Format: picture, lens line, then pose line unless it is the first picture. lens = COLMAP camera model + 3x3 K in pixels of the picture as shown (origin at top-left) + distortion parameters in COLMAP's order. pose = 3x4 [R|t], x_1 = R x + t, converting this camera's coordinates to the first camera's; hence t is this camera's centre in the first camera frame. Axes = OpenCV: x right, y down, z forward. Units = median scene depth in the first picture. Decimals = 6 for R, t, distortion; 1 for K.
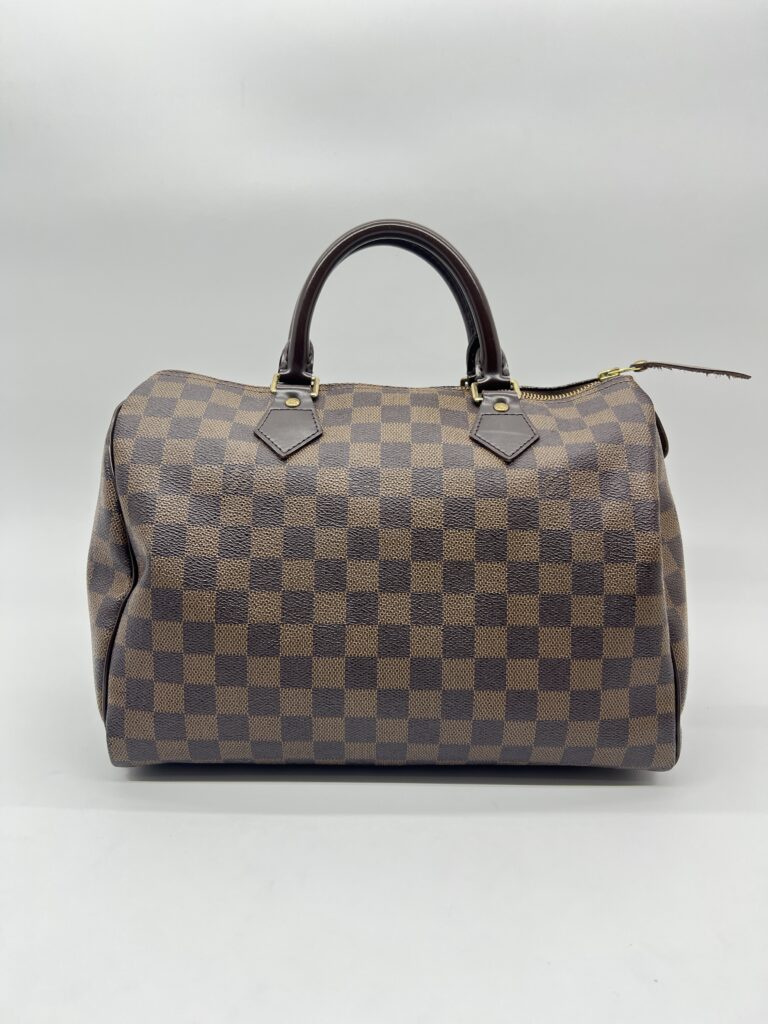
lens RADIAL K [[772.5, 0, 384.0], [0, 772.5, 512.0], [0, 0, 1]] dist [0.220478, -0.392677]
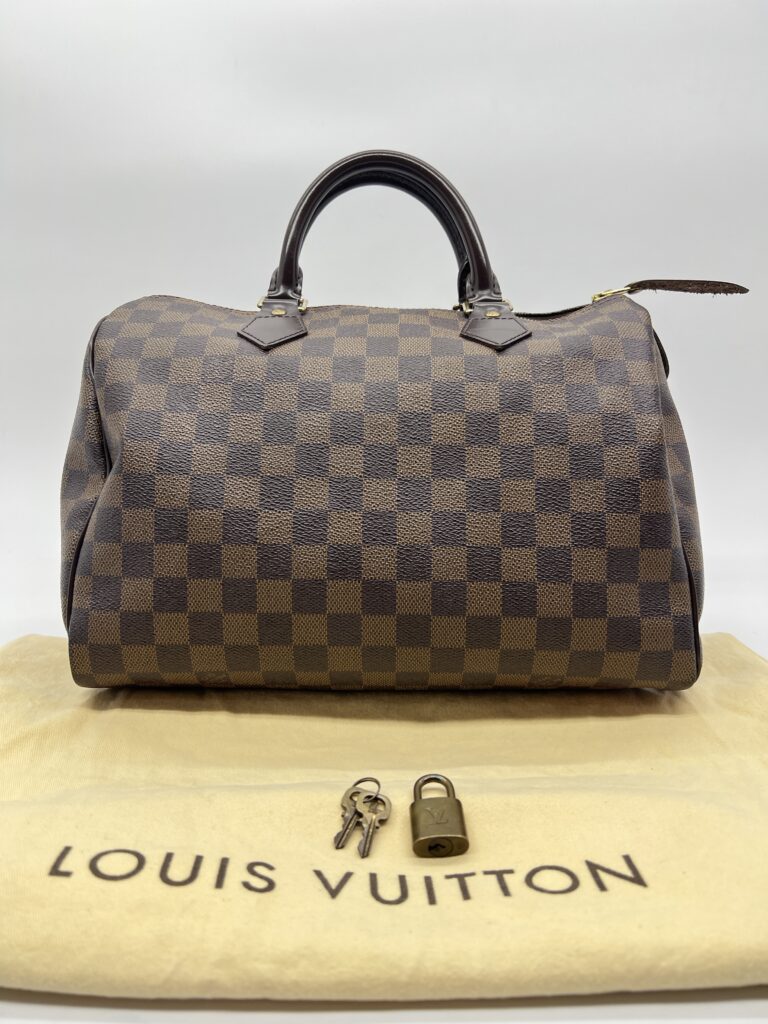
lens RADIAL K [[772.5, 0, 384.0], [0, 772.5, 512.0], [0, 0, 1]] dist [0.220478, -0.392677]
pose [[0.999547, -0.008915, -0.028746, 0.043140], [0.003505, 0.983103, -0.183022, 0.302922], [0.029892, 0.182839, 0.982688, 0.081599]]
